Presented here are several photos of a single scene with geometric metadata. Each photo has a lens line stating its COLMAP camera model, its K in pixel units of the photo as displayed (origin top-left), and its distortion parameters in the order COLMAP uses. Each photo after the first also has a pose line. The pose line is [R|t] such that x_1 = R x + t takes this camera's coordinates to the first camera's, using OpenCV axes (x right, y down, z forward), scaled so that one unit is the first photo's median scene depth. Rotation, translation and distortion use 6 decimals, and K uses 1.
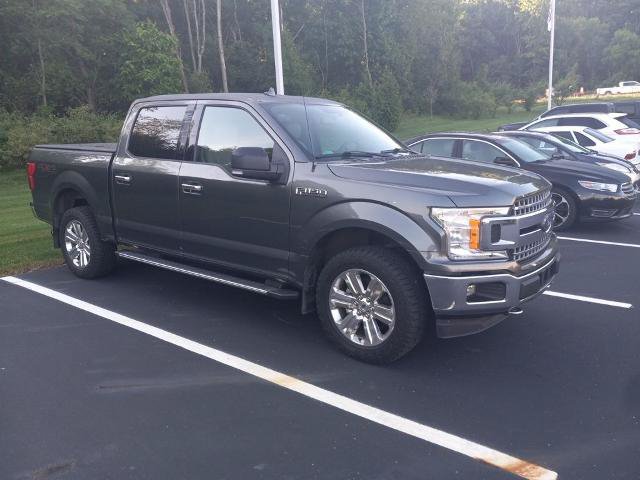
lens RADIAL K [[503.3, 0, 324.6], [0, 503.3, 245.6], [0, 0, 1]] dist [0.031533, -0.033478]
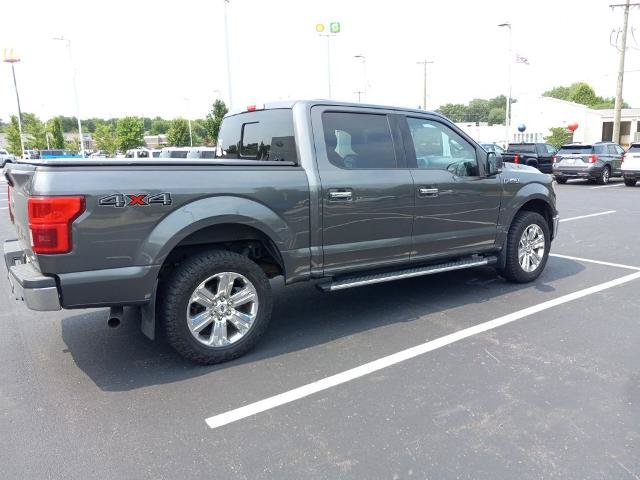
lens RADIAL K [[503.3, 0, 322.2], [0, 503.3, 240.7], [0, 0, 1]] dist [0.031533, -0.033478]
pose [[0.344131, -0.174465, 0.922570, -1.470184], [0.202351, 0.973276, 0.108574, -0.191007], [-0.916858, 0.149319, 0.370237, 0.892383]]
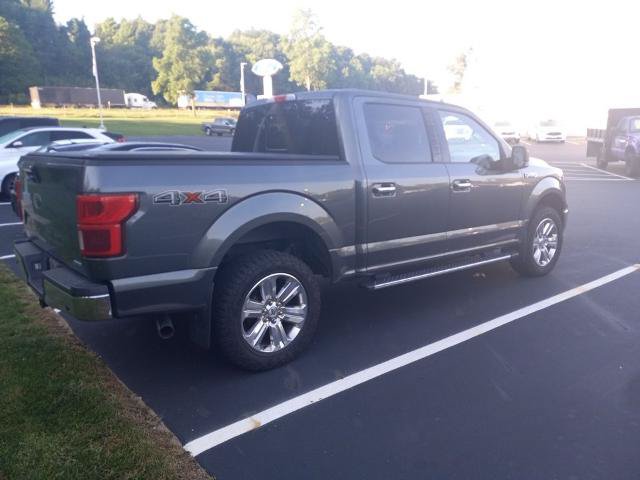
lens RADIAL K [[503.3, 0, 324.4], [0, 503.3, 240.9], [0, 0, 1]] dist [0.031533, -0.033478]
pose [[0.255241, -0.190605, 0.947904, -1.477838], [0.202047, 0.969247, 0.140492, -0.229520], [-0.945531, 0.155662, 0.285902, 1.071159]]
